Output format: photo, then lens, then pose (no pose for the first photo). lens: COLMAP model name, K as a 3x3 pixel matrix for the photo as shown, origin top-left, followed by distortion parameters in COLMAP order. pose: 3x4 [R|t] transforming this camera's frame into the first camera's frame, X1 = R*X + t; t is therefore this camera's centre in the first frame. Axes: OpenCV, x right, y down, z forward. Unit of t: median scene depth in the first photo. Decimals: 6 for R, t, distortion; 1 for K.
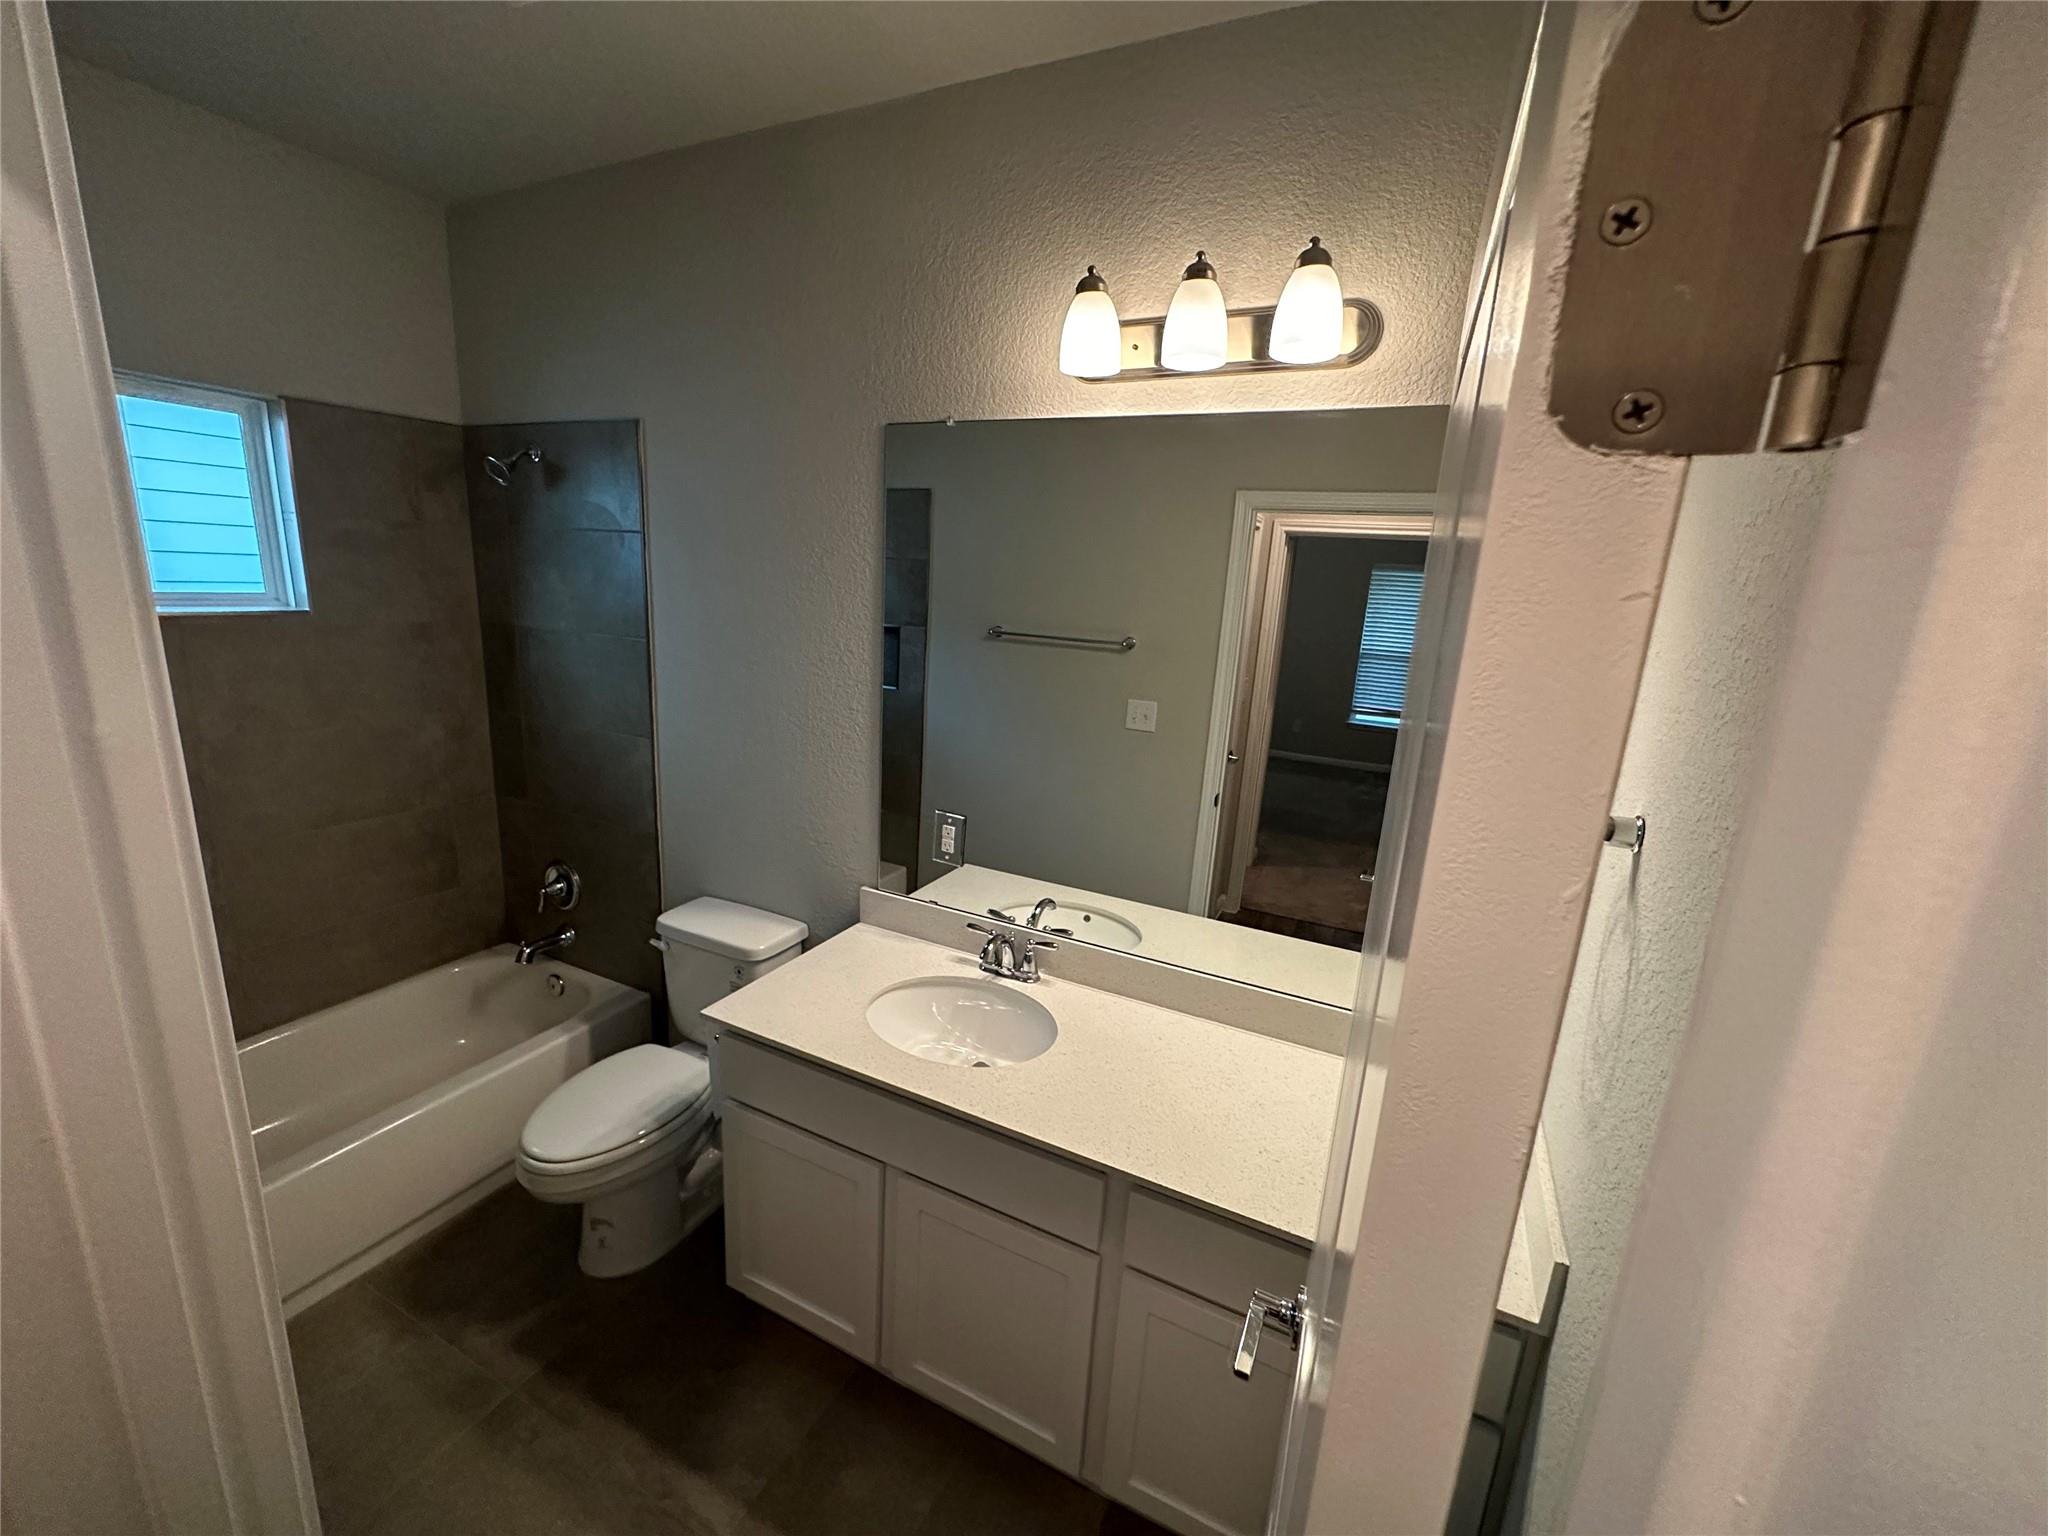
lens RADIAL K [[817.8, 0, 1024.6], [0, 817.8, 764.4], [0, 0, 1]] dist [-0.001106, 0.000060]
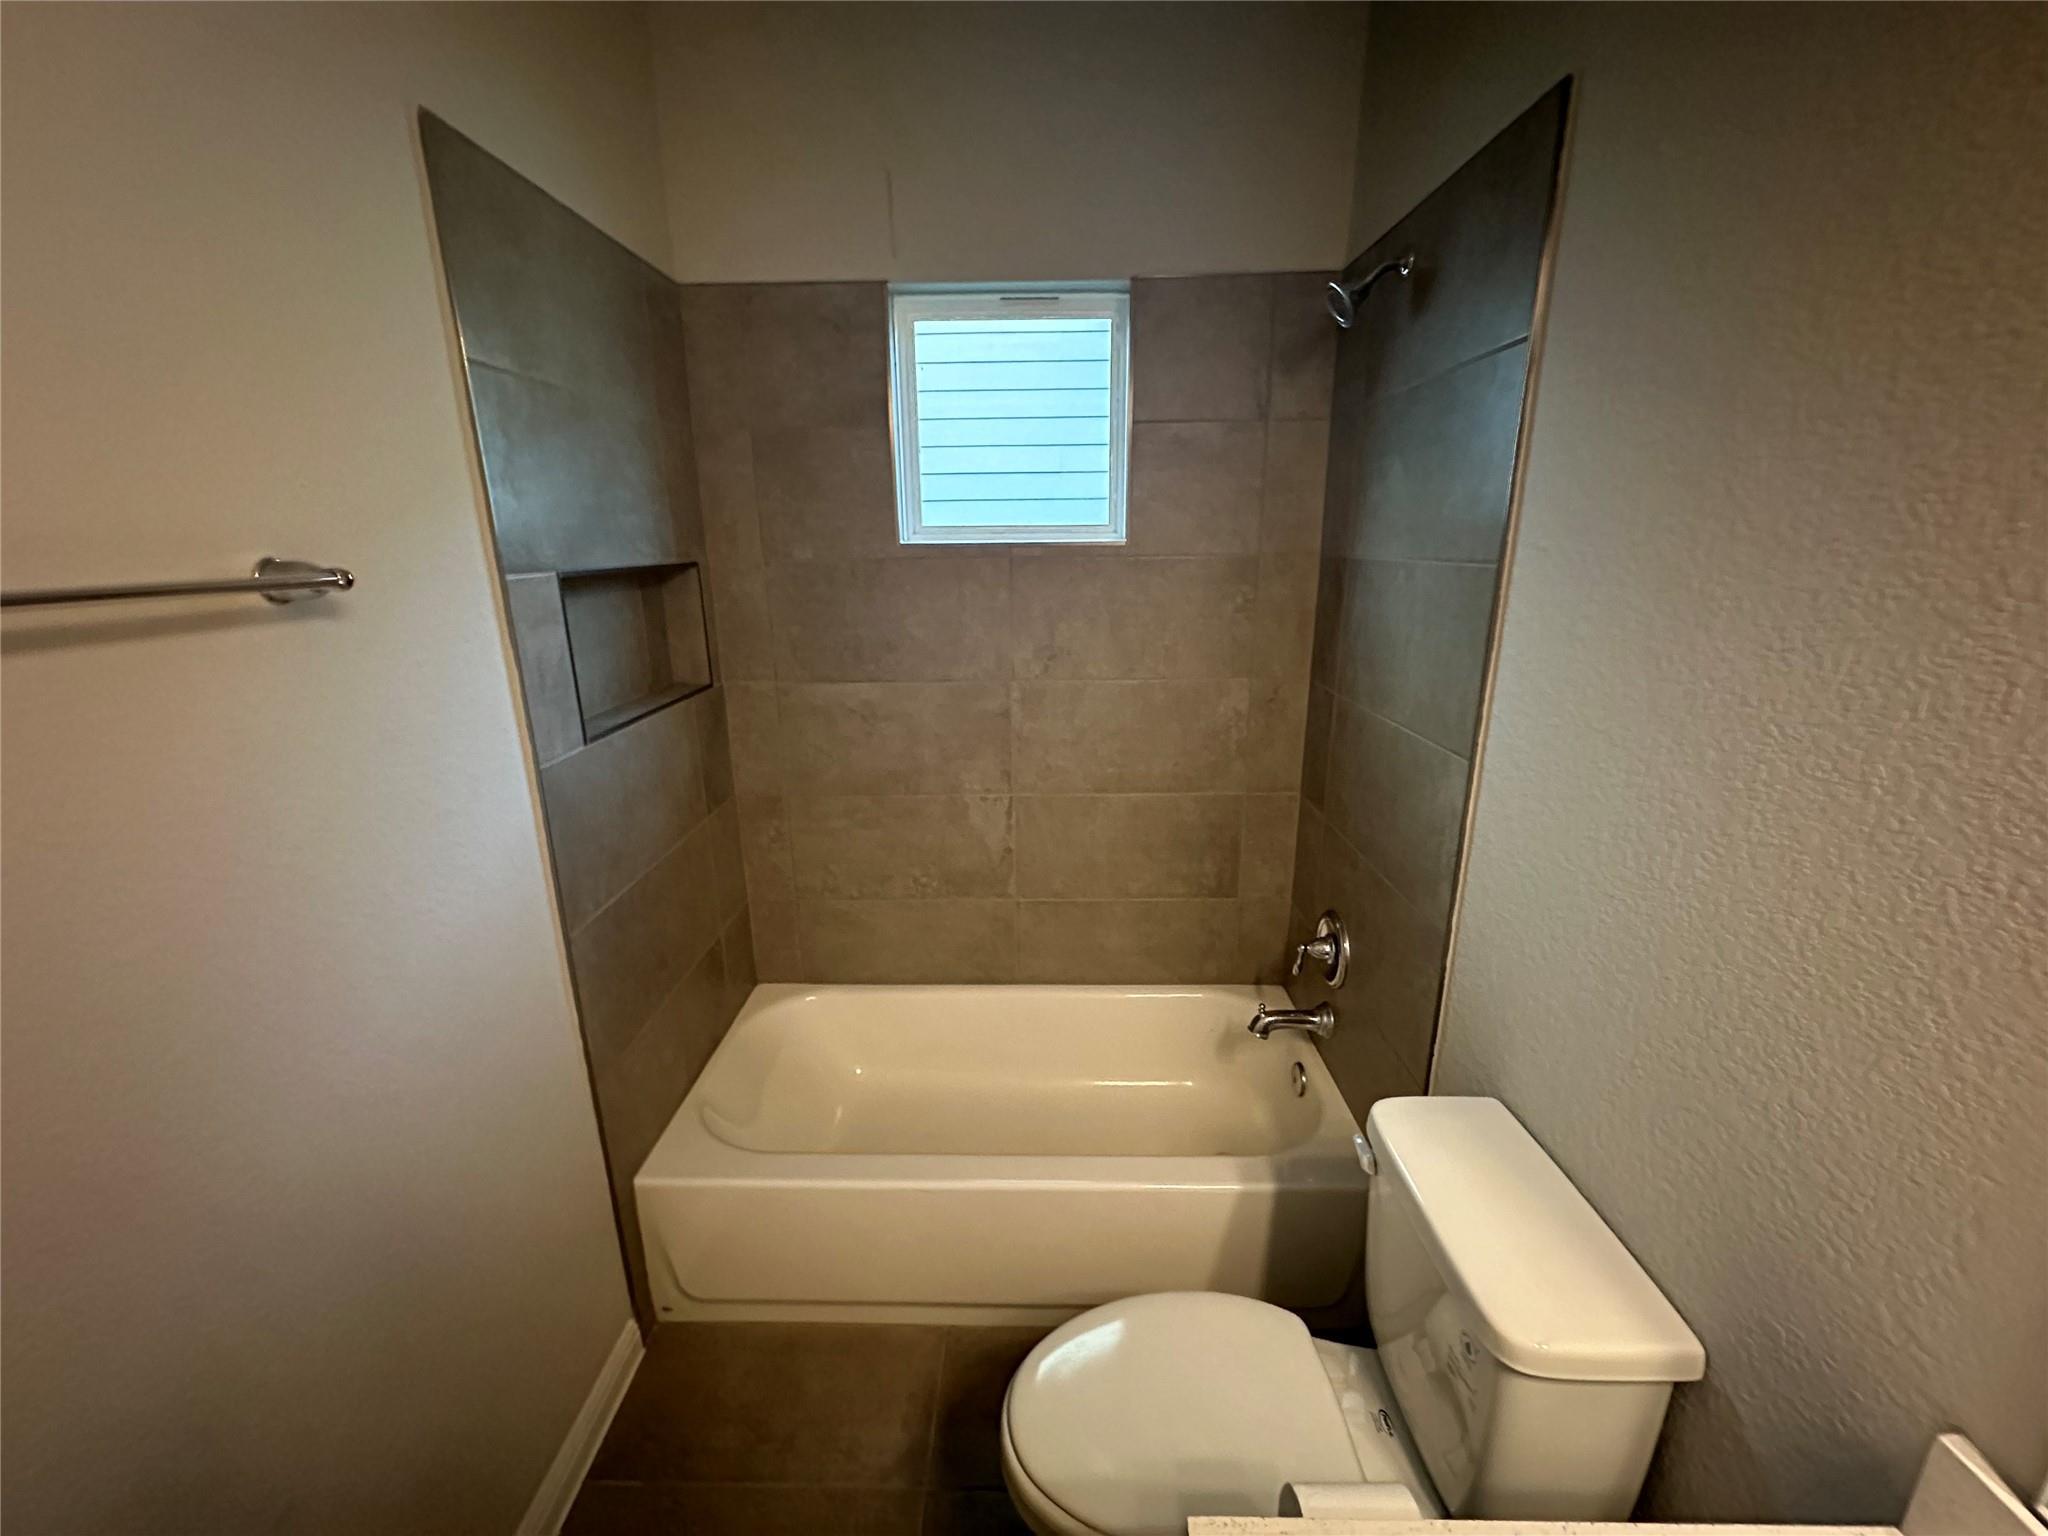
lens RADIAL K [[817.8, 0, 1024.6], [0, 817.8, 764.4], [0, 0, 1]] dist [-0.001106, 0.000060]
pose [[0.417805, 0.184493, -0.889608, -0.111659], [-0.166837, 0.978094, 0.124489, -0.045623], [0.893087, 0.096407, 0.439433, 0.513564]]
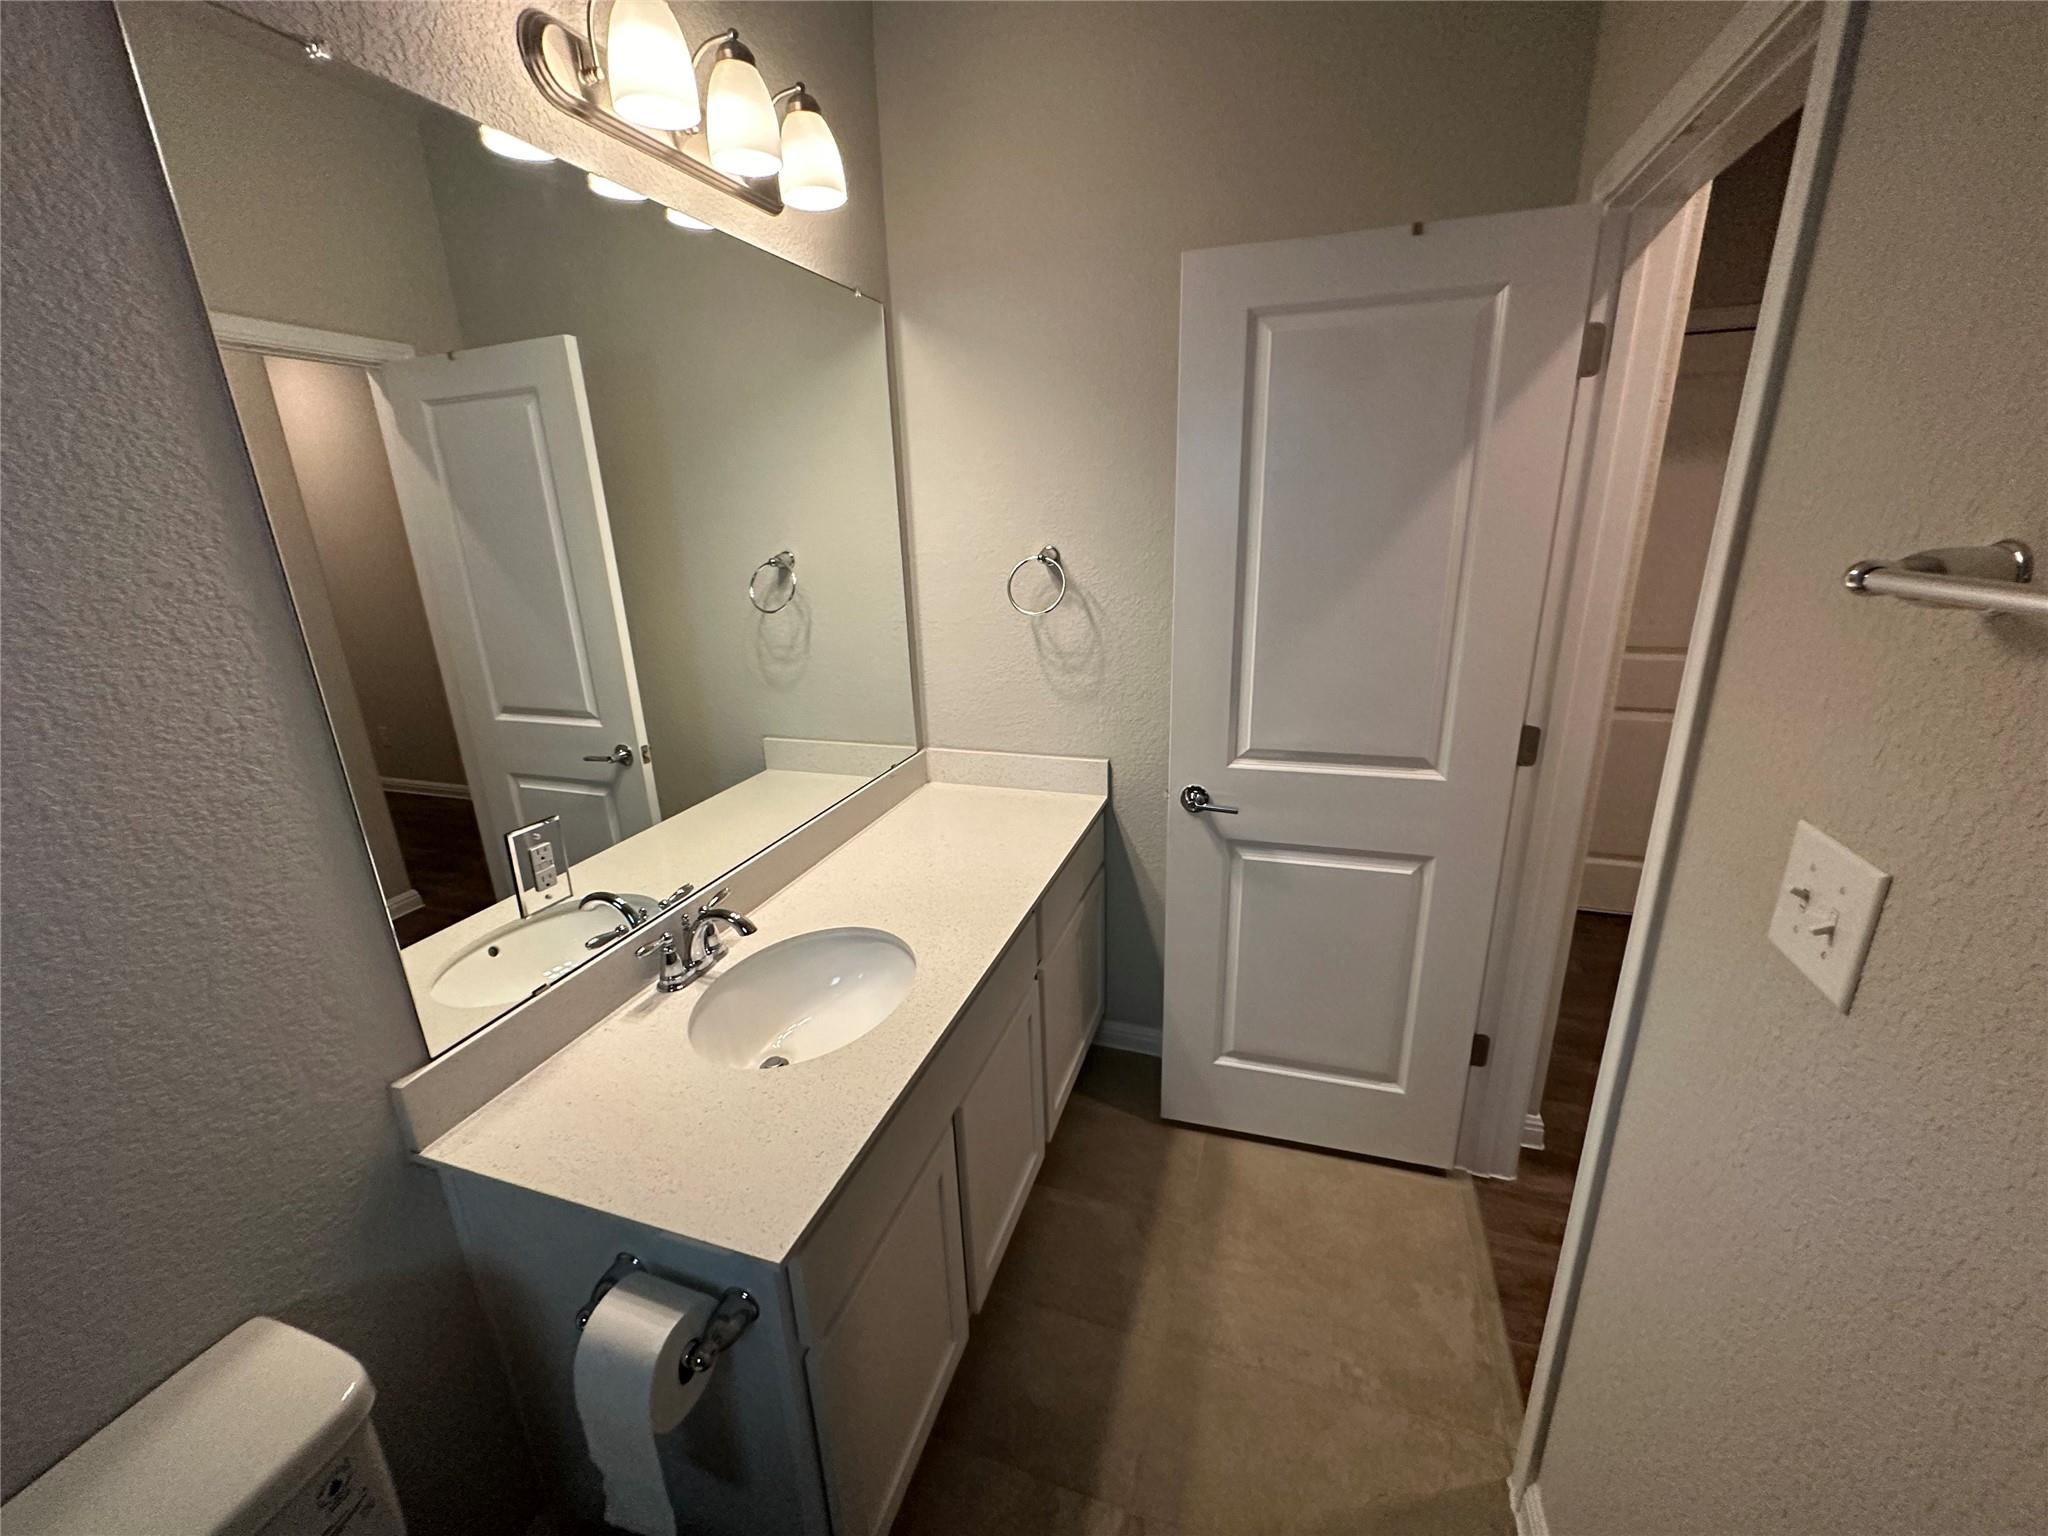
lens RADIAL K [[821.4, 0, 1026.4], [0, 821.4, 766.0], [0, 0, 1]] dist [-0.001155, 0.000122]
pose [[-0.127147, -0.345084, 0.929920, -0.548718], [0.251136, 0.895781, 0.366753, -0.085158], [-0.959565, 0.280168, -0.027233, 0.543287]]
